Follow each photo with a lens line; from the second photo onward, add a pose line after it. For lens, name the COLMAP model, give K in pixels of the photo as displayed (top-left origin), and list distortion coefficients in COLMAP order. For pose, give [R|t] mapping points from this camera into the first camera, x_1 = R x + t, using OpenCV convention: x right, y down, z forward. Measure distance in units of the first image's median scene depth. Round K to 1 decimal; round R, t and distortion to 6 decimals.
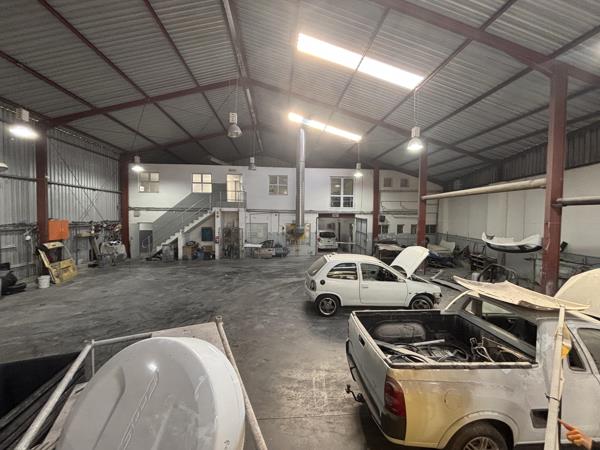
lens RADIAL K [[238.4, 0, 298.6], [0, 238.4, 224.9], [0, 0, 1]] dist [-0.002940, -0.000648]
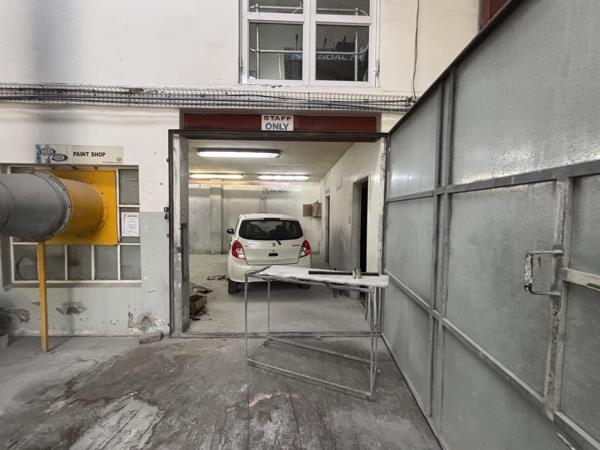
lens RADIAL K [[238.4, 0, 299.8], [0, 238.4, 224.3], [0, 0, 1]] dist [-0.002940, -0.000648]
pose [[0.998968, -0.009108, -0.044508, 0.228825], [0.008907, 0.999949, -0.004712, 0.053025], [0.044548, 0.004311, 0.998998, 1.023495]]
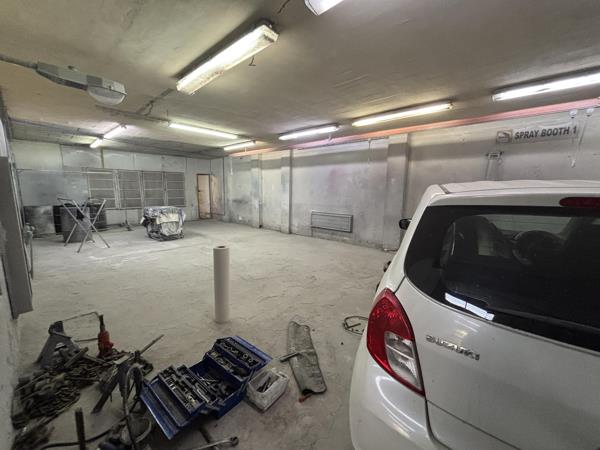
lens RADIAL K [[238.4, 0, 300.4], [0, 238.4, 226.1], [0, 0, 1]] dist [-0.002940, -0.000648]
pose [[0.675714, 0.094528, -0.731078, 0.154743], [-0.022551, 0.993931, 0.107672, 0.042775], [0.736819, -0.056268, 0.673744, 1.301148]]
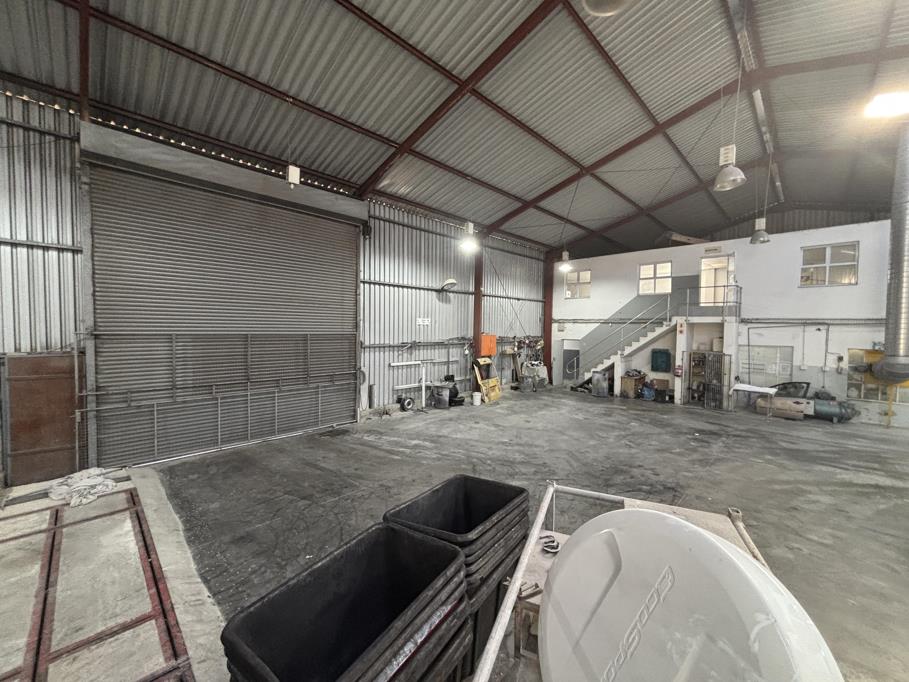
lens RADIAL K [[361.2, 0, 451.8], [0, 361.2, 340.9], [0, 0, 1]] dist [-0.002940, -0.000648]
pose [[0.646581, 0.027951, -0.762333, -0.028509], [-0.034510, 0.999377, 0.007373, -0.000523], [0.762064, 0.021541, 0.647143, -0.016694]]
